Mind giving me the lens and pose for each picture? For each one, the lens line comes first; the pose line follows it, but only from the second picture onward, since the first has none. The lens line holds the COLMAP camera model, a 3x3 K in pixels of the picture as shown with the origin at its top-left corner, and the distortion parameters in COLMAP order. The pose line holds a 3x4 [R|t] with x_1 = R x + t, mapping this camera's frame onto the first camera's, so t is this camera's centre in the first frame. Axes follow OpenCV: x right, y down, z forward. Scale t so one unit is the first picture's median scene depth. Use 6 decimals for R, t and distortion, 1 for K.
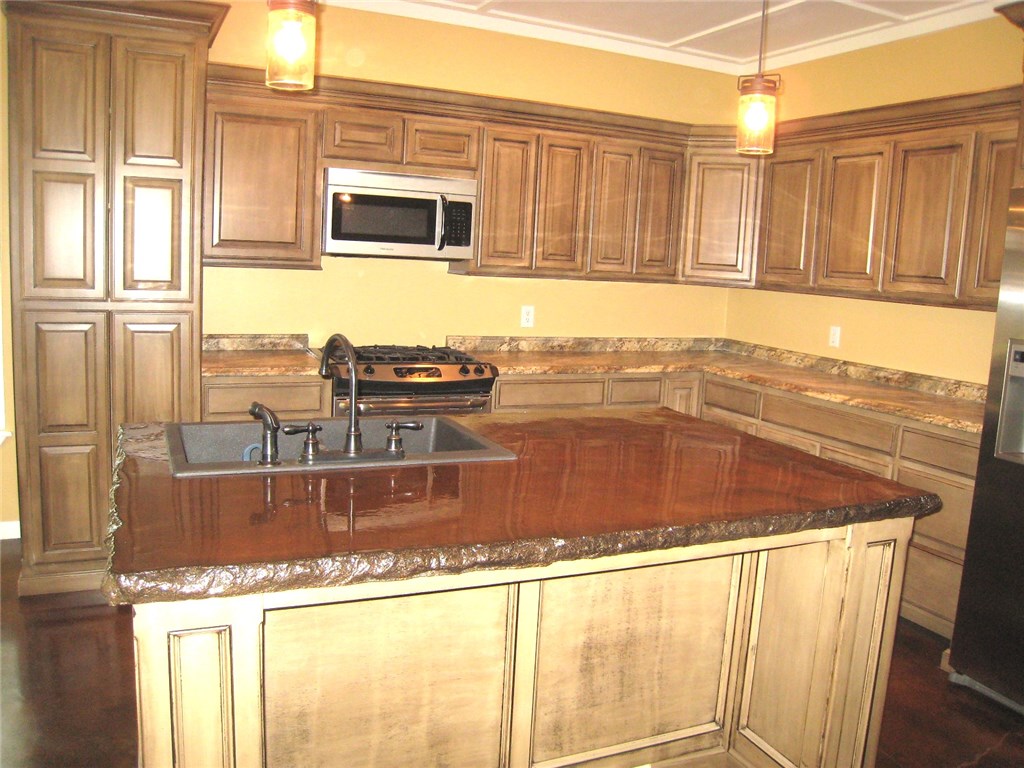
lens RADIAL K [[842.1, 0, 508.6], [0, 842.1, 383.1], [0, 0, 1]] dist [-0.143651, 0.077533]
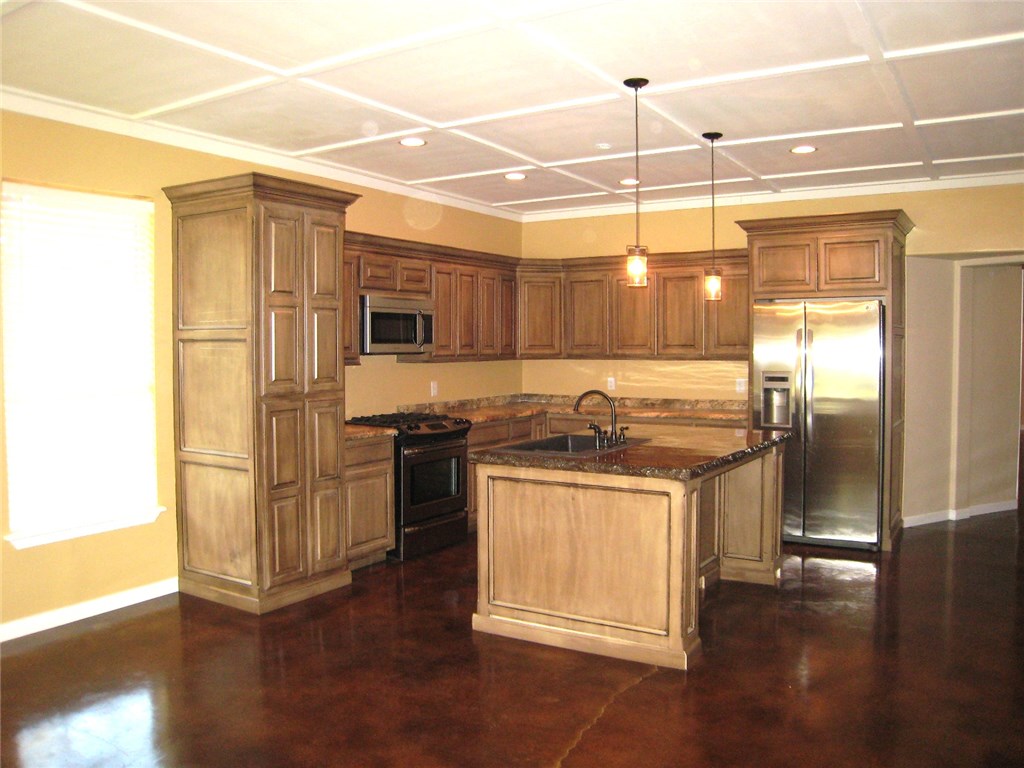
lens RADIAL K [[842.1, 0, 512.1], [0, 842.1, 382.2], [0, 0, 1]] dist [-0.143651, 0.077533]
pose [[0.830867, -0.077511, 0.551046, -0.768792], [0.126705, 0.990592, -0.051707, 0.002902], [-0.541854, 0.112782, 0.832871, -0.332533]]
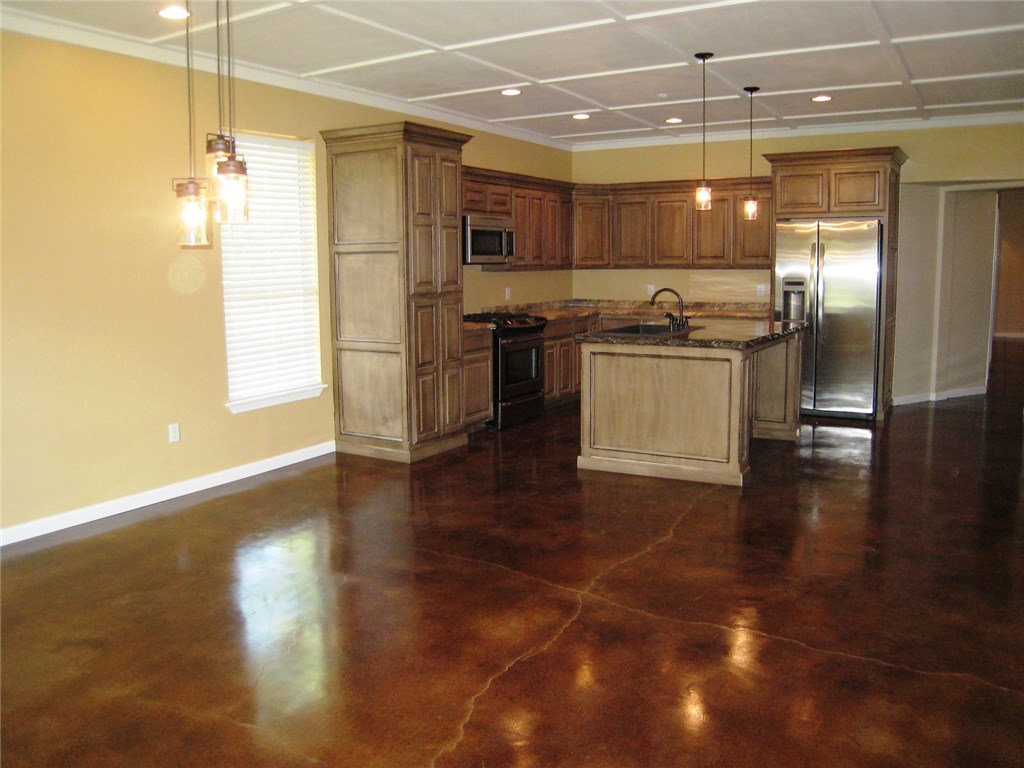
lens RADIAL K [[842.1, 0, 515.7], [0, 842.1, 379.1], [0, 0, 1]] dist [-0.143651, 0.077533]
pose [[0.820385, -0.136570, 0.555263, -1.103450], [0.135330, 0.989845, 0.043512, 0.026208], [-0.555567, 0.039447, 0.830536, -0.520988]]
